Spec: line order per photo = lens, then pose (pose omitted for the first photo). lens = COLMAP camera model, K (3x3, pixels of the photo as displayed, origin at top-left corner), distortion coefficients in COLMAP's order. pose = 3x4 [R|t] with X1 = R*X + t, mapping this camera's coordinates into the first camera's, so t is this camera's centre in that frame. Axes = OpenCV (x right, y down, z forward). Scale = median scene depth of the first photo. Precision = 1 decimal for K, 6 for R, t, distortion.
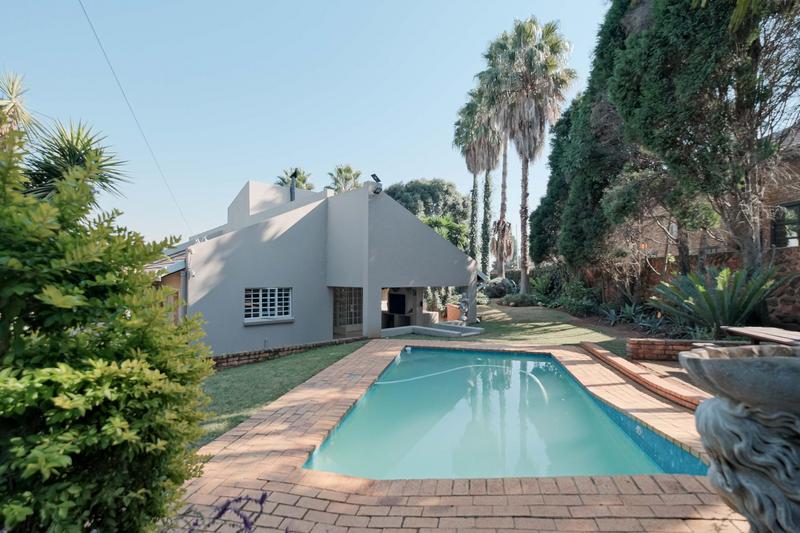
lens RADIAL K [[350.6, 0, 398.5], [0, 350.6, 293.9], [0, 0, 1]] dist [0.000660, -0.000067]
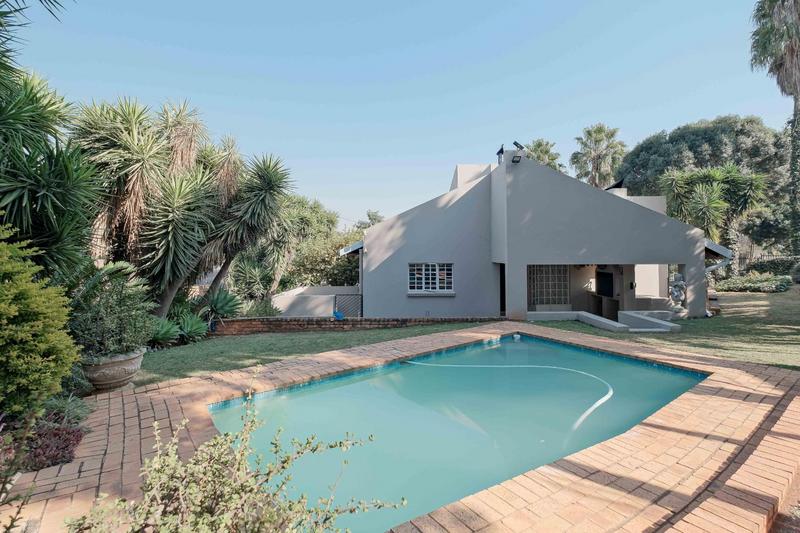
lens RADIAL K [[357.4, 0, 414.6], [0, 357.4, 252.1], [0, 0, 1]] dist [-0.004435, -0.000327]
pose [[0.776323, -0.006184, -0.630305, 0.290668], [-0.022752, 0.999025, -0.037825, -0.008390], [0.629925, 0.043705, 0.775425, 0.102440]]
